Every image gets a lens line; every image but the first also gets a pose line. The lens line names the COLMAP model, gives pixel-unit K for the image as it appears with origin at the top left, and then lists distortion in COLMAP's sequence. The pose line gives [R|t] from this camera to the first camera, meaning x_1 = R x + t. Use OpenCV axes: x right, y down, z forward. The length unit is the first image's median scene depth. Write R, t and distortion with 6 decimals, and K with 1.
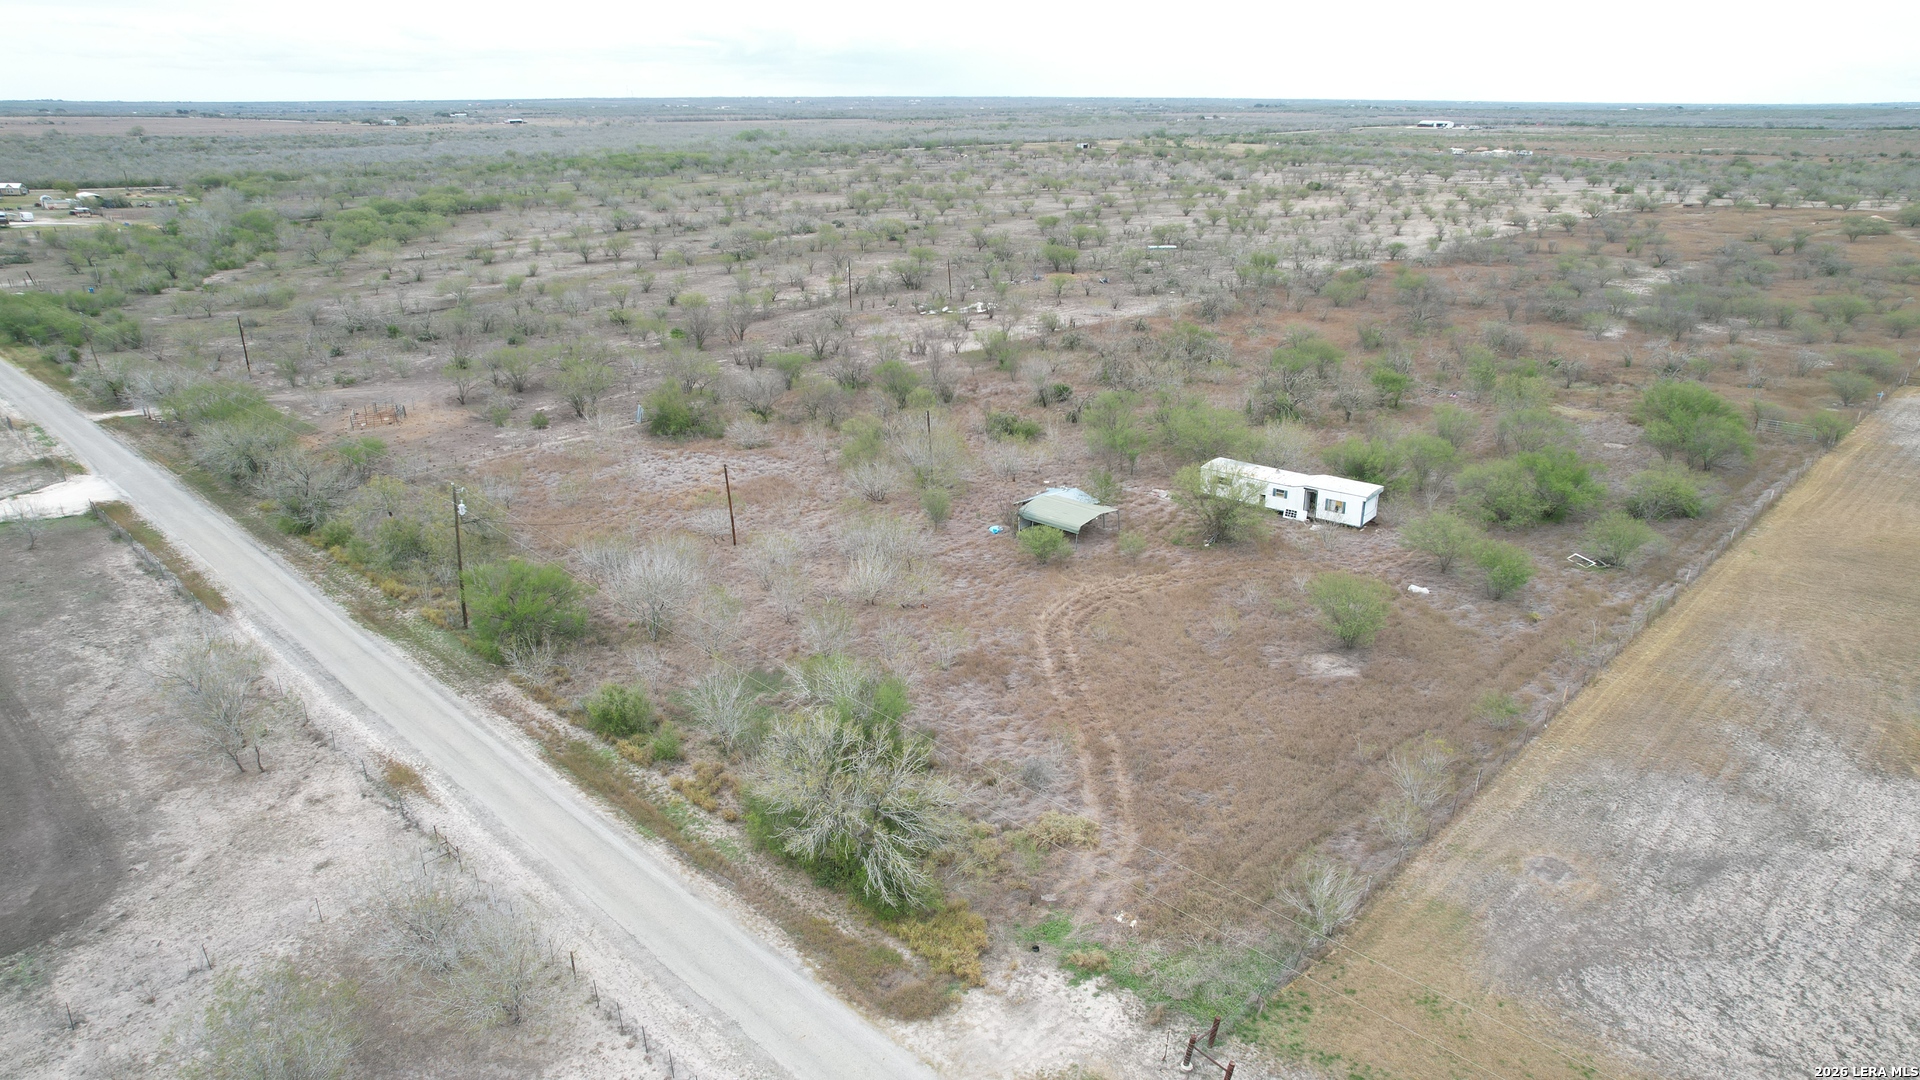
lens RADIAL K [[1212.6, 0, 960.0], [0, 1212.6, 540.0], [0, 0, 1]] dist [-0.077458, 0.066898]
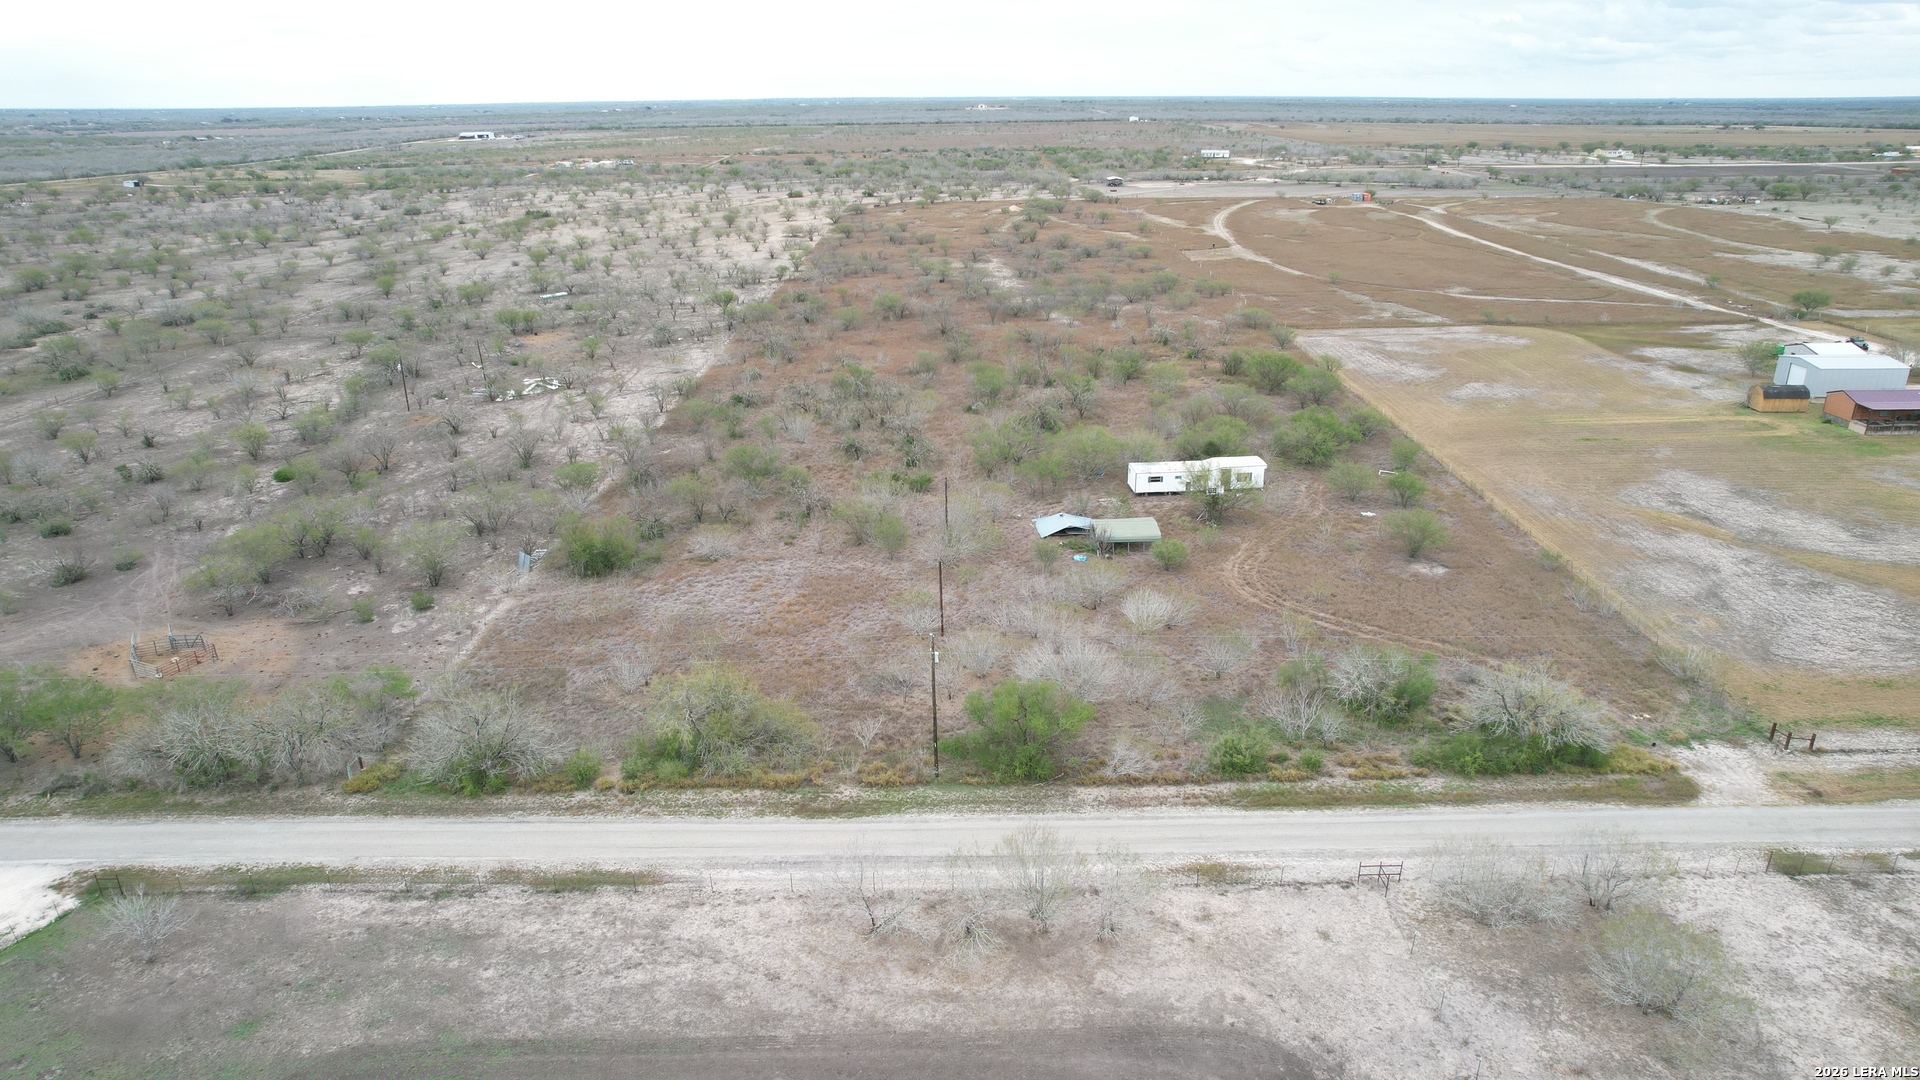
lens RADIAL K [[1212.6, 0, 960.0], [0, 1212.6, 540.0], [0, 0, 1]] dist [-0.077458, 0.066898]
pose [[0.715288, -0.248411, 0.653189, -1.040031], [0.250494, 0.963718, 0.092198, -0.207632], [-0.652393, 0.097671, 0.751561, 0.232257]]
